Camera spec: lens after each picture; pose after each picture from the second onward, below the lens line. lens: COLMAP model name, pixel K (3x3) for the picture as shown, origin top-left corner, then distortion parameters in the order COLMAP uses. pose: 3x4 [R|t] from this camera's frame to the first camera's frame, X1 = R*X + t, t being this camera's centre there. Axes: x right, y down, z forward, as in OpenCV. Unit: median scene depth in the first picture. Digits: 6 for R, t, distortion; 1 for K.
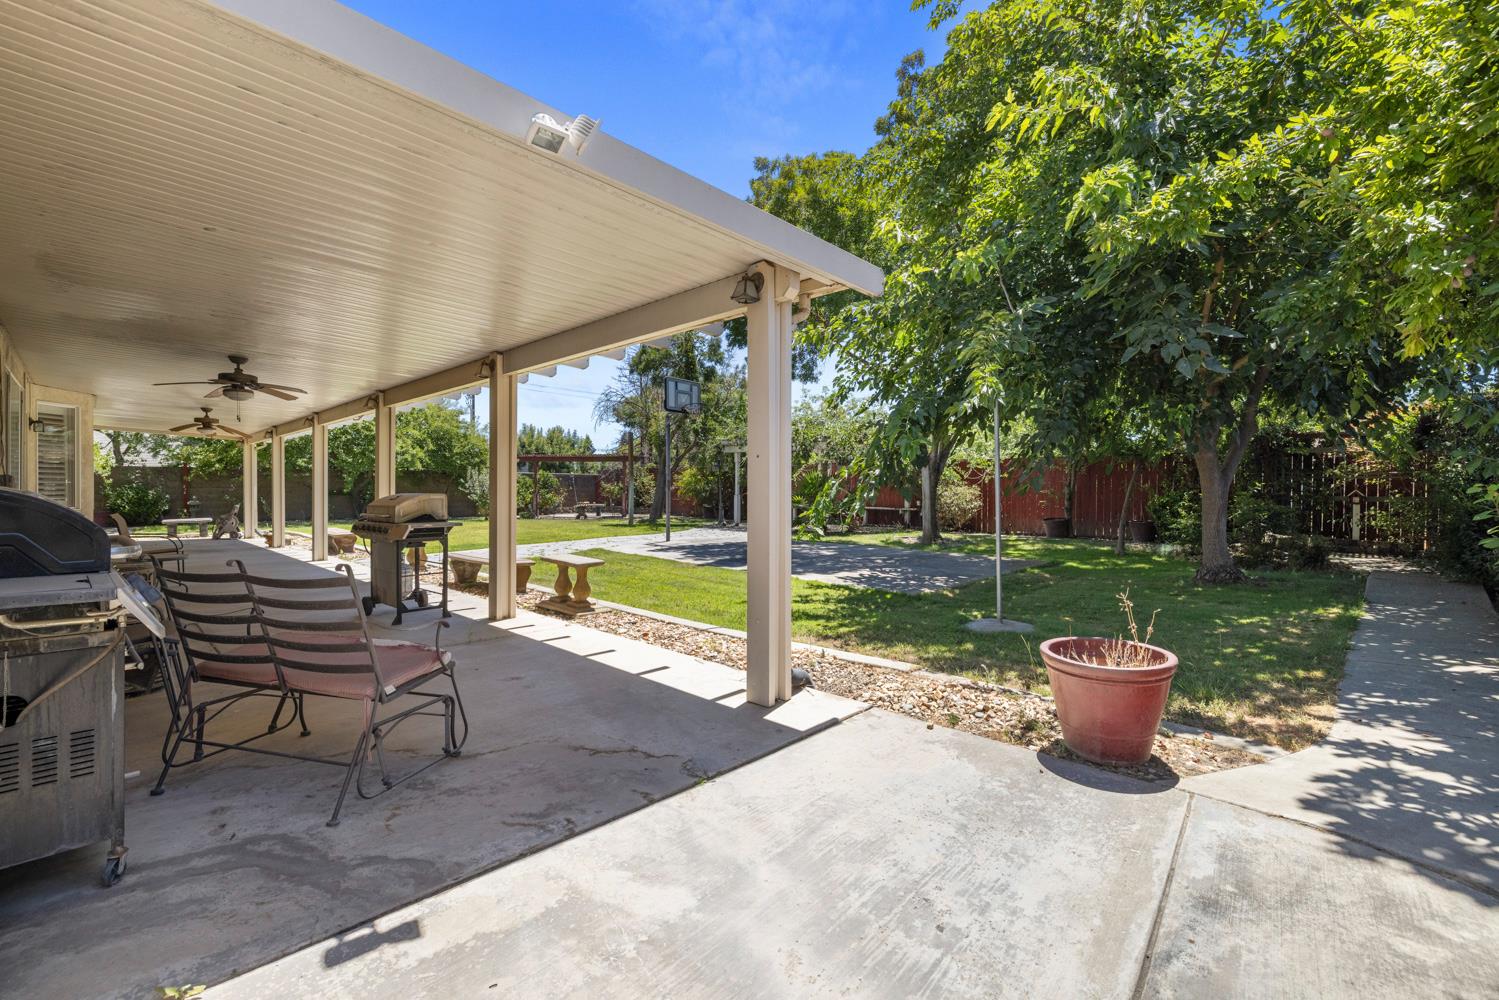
lens RADIAL K [[667.4, 0, 744.8], [0, 667.4, 499.3], [0, 0, 1]] dist [-0.005252, -0.000198]
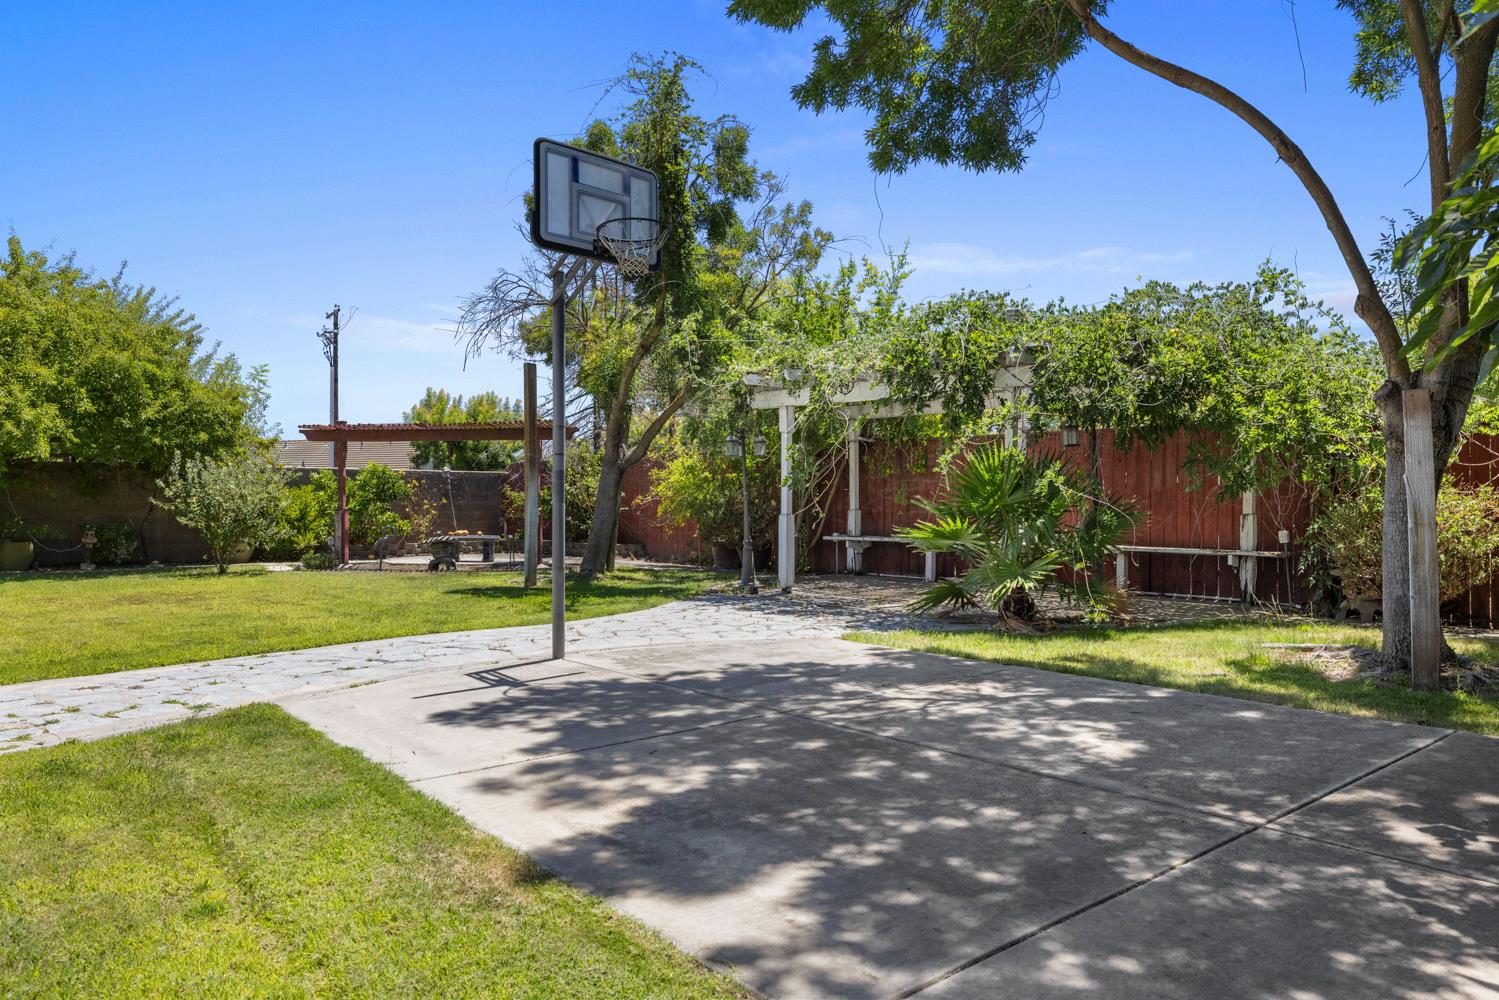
lens RADIAL K [[1040.4, 0, 749.5], [0, 1040.4, 500.0], [0, 0, 1]] dist [-0.003659, -0.000377]
pose [[0.997468, -0.003246, -0.071048, 0.010064], [0.001873, 0.999810, -0.019380, -0.003359], [0.071098, 0.019198, 0.997285, 0.365291]]
